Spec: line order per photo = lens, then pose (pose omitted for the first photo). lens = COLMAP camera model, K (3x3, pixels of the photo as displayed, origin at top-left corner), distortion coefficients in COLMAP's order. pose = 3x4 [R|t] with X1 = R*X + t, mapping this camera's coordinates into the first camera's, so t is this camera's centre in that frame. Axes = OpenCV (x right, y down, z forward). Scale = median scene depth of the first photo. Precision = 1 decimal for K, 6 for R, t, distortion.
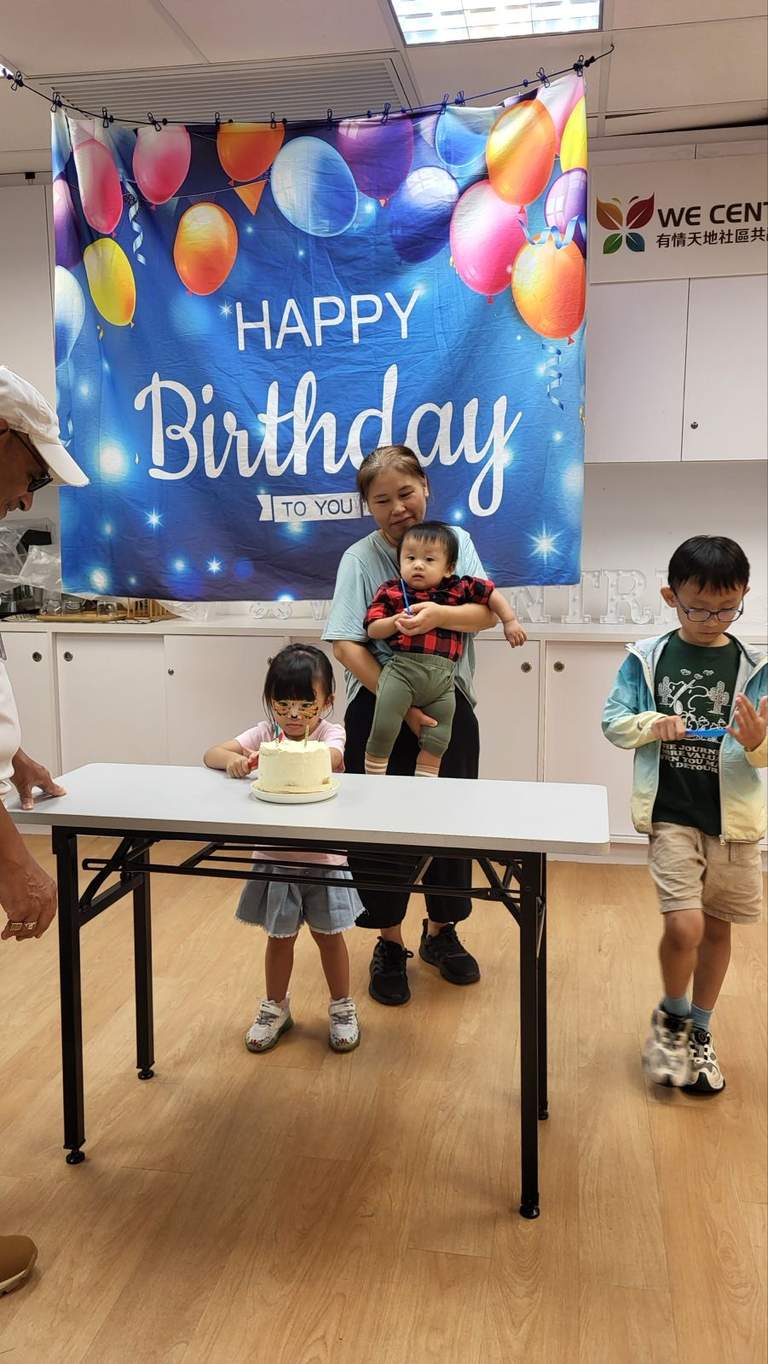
lens RADIAL K [[1032.7, 0, 392.9], [0, 1032.7, 675.9], [0, 0, 1]] dist [0.069124, -0.053018]
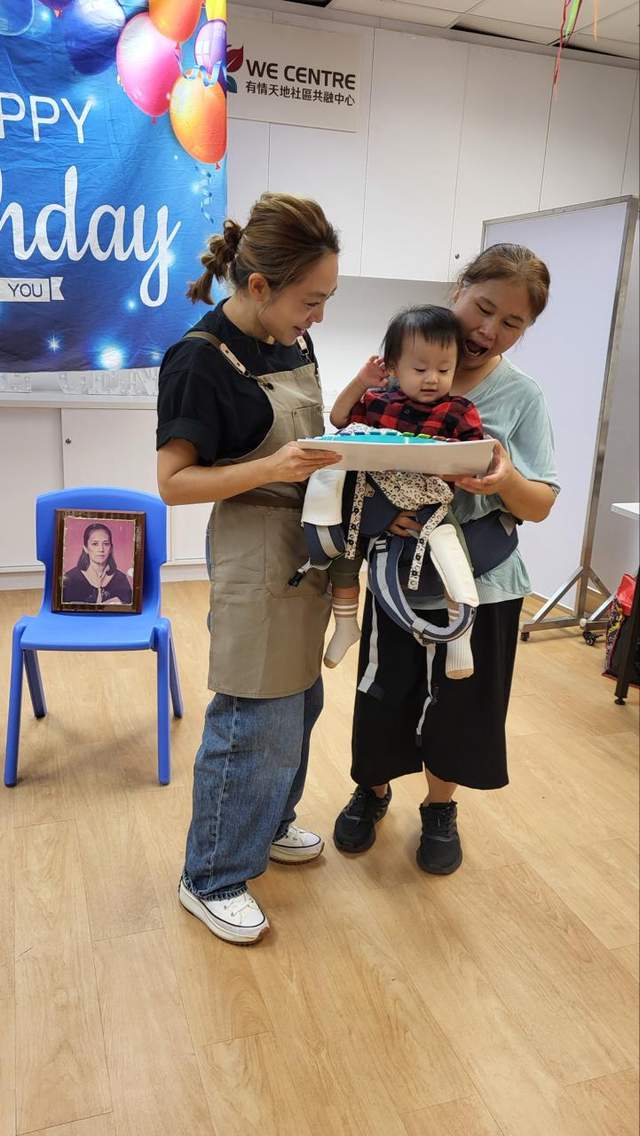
lens RADIAL K [[860.1, 0, 314.3], [0, 860.1, 572.2], [0, 0, 1]] dist [0.069124, -0.053018]
pose [[0.875423, -0.092184, 0.474485, -0.266555], [0.020508, 0.987845, 0.154084, 0.004071], [-0.482922, -0.125158, 0.866673, -0.033851]]
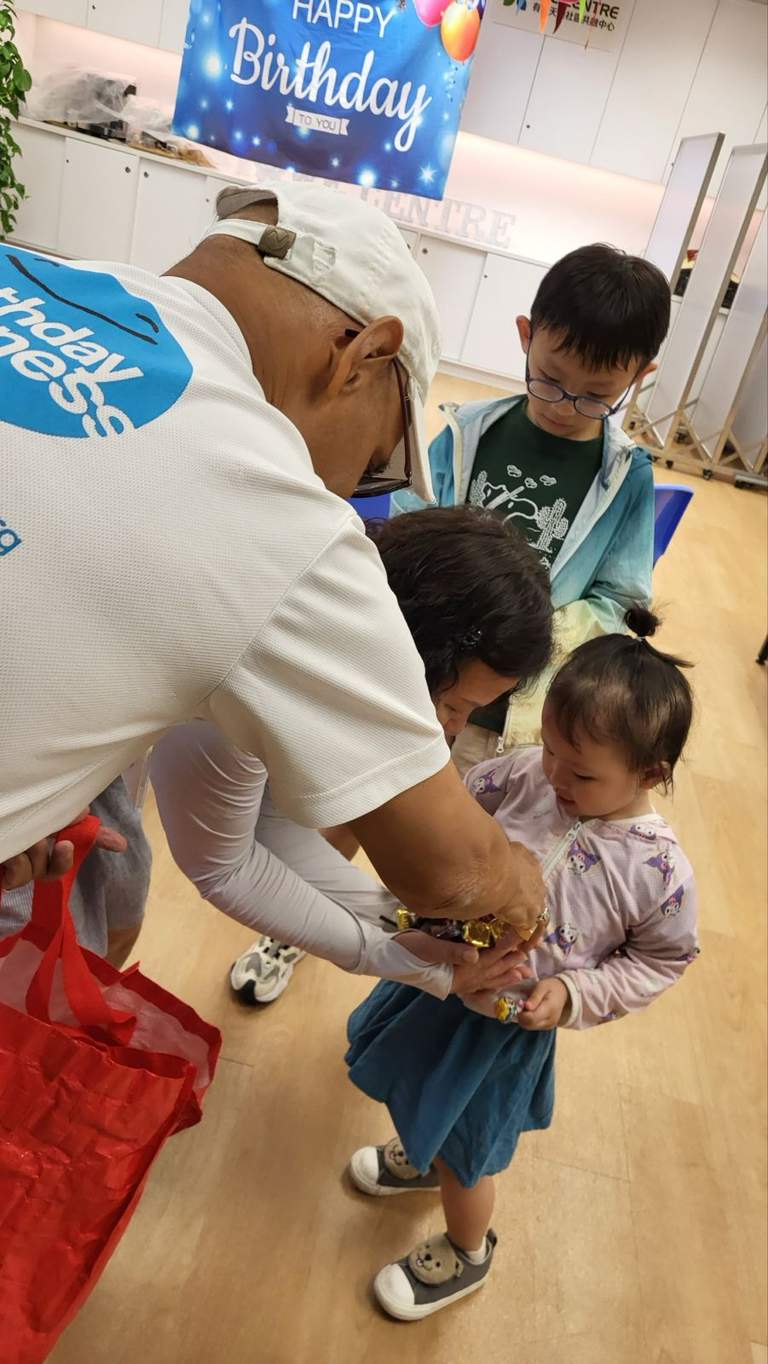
lens RADIAL K [[1032.7, 0, 398.8], [0, 1032.7, 659.4], [0, 0, 1]] dist [0.069124, -0.053018]
pose [[0.970459, 0.187050, 0.152386, -0.036484], [-0.225357, 0.928329, 0.295668, 0.152415], [-0.086159, -0.321275, 0.943058, -1.159118]]
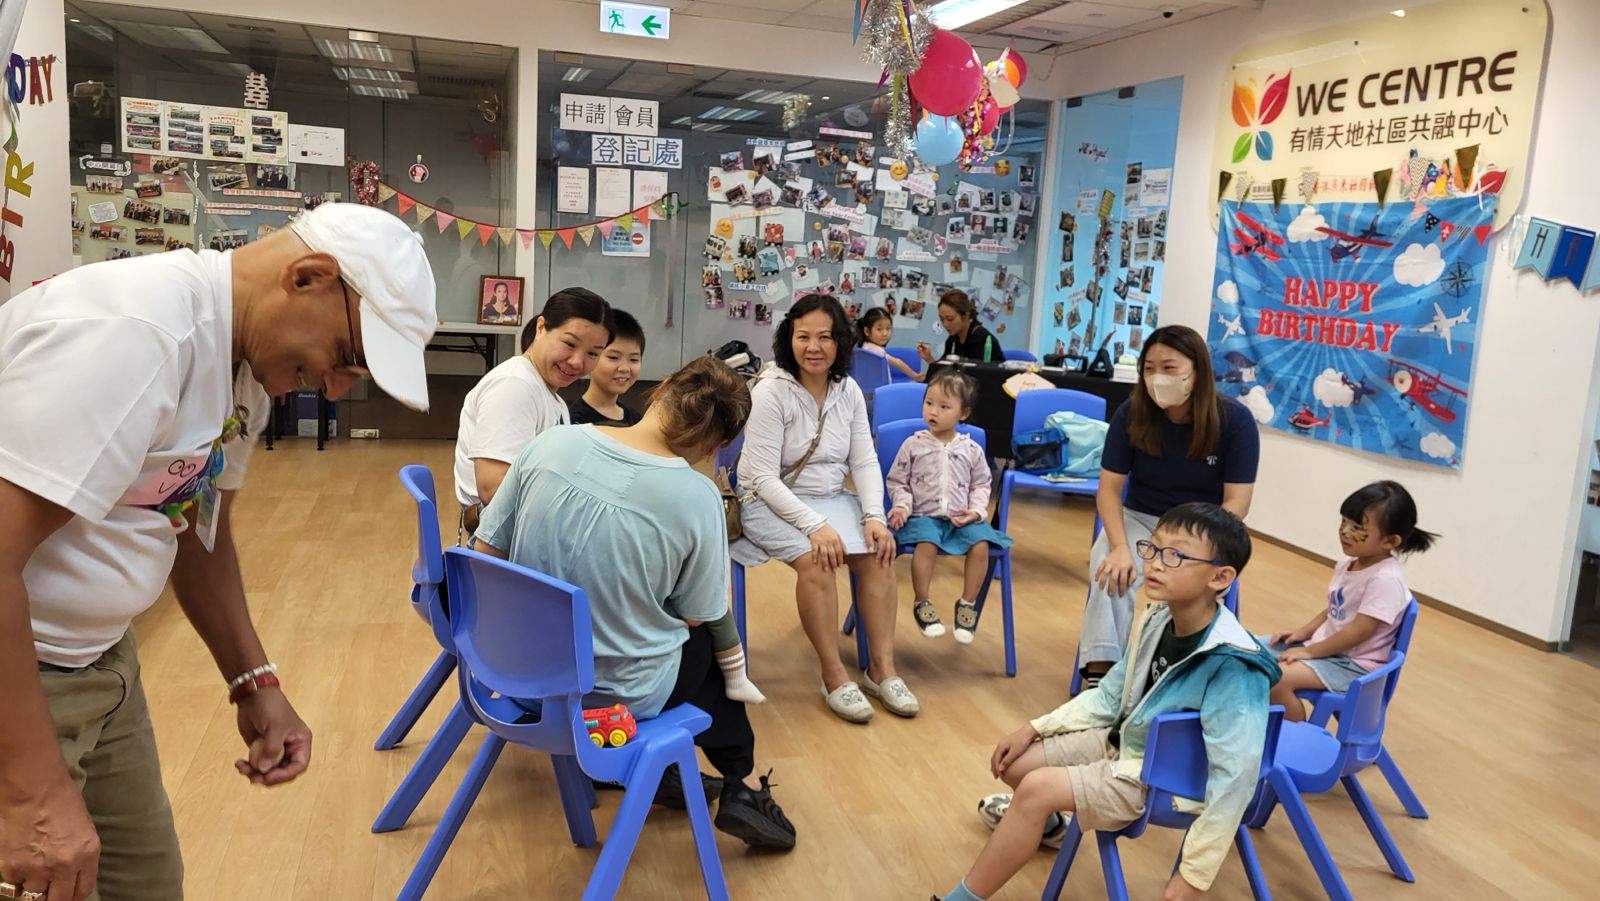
lens RADIAL K [[1211.4, 0, 808.6], [0, 1211.4, 437.7], [0, 0, 1]] dist [0.069124, -0.053018]
pose [[0.433424, 0.178090, -0.883418, 0.864851], [-0.186566, 0.976775, 0.105376, -0.323913], [0.881667, 0.119143, 0.456583, 0.565406]]
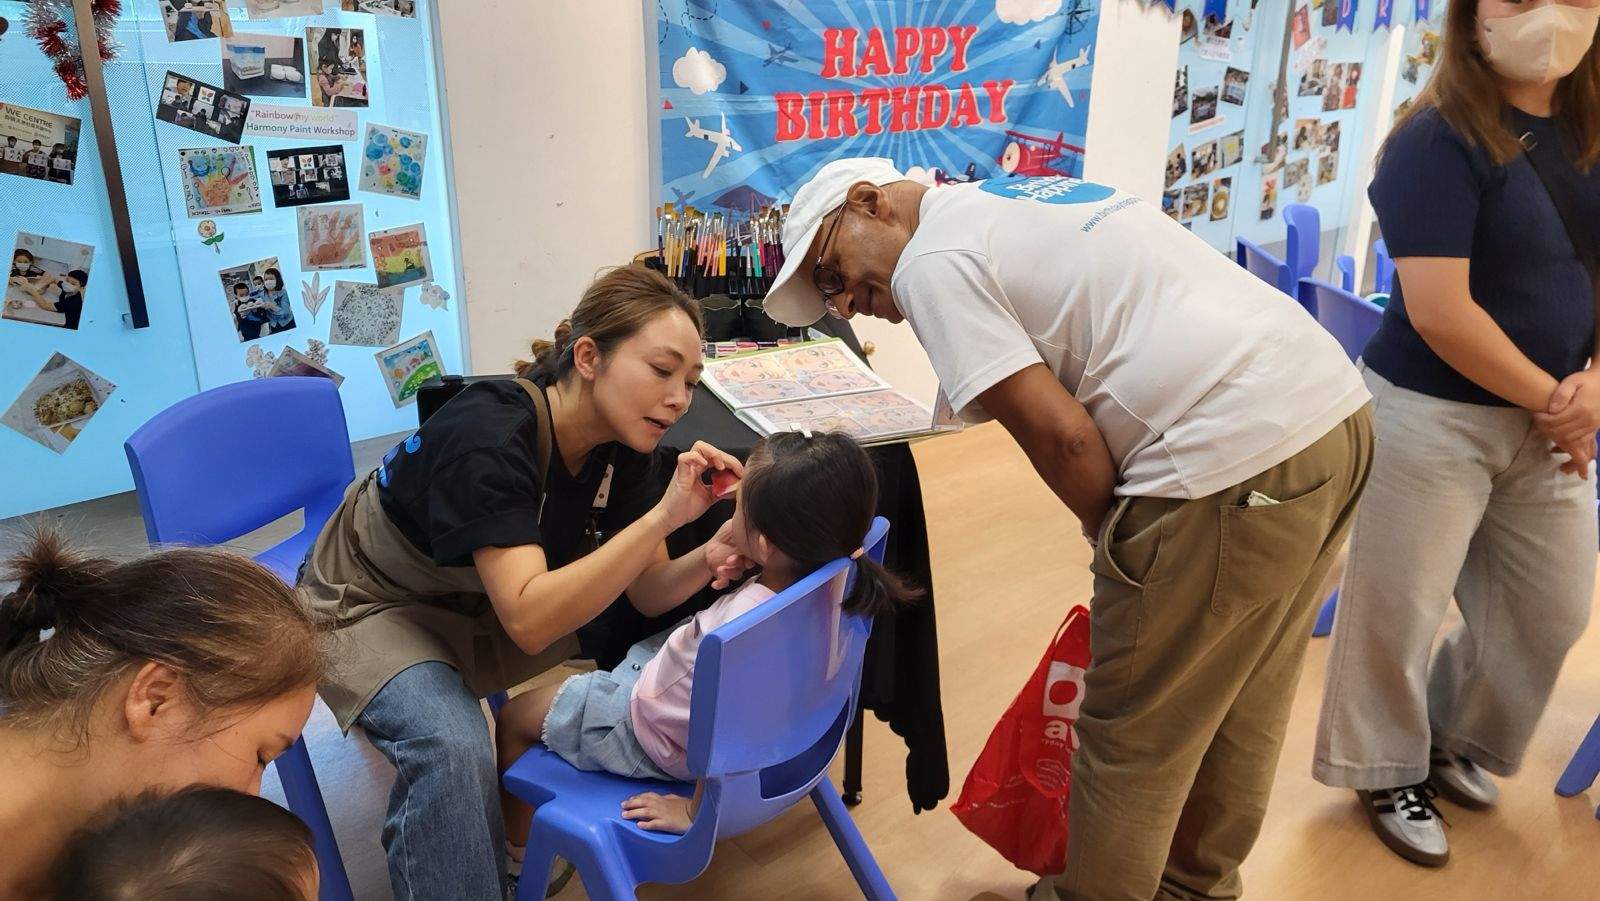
lens RADIAL K [[1211.4, 0, 793.3], [0, 1211.4, 440.2], [0, 0, 1]] dist [0.069124, -0.053018]
pose [[0.657794, -0.246352, 0.711771, -0.043794], [0.105225, 0.965788, 0.237025, -0.359804], [-0.745811, -0.081018, 0.661212, 0.876289]]
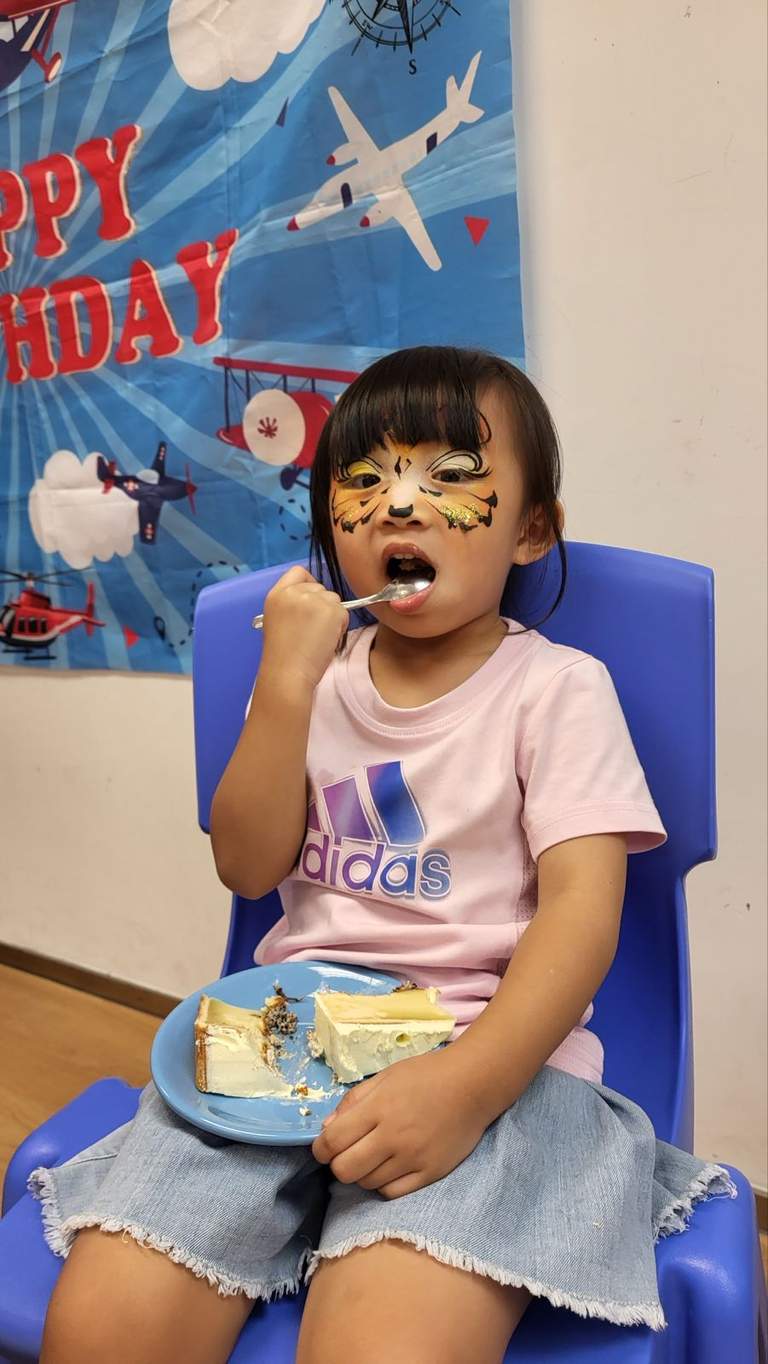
lens RADIAL K [[1032.7, 0, 382.5], [0, 1032.7, 691.9], [0, 0, 1]] dist [0.069124, -0.053018]
pose [[0.895662, 0.035324, -0.443331, 0.499750], [-0.015573, 0.998720, 0.048113, -0.308926], [0.444463, -0.036189, 0.895066, 1.007245]]
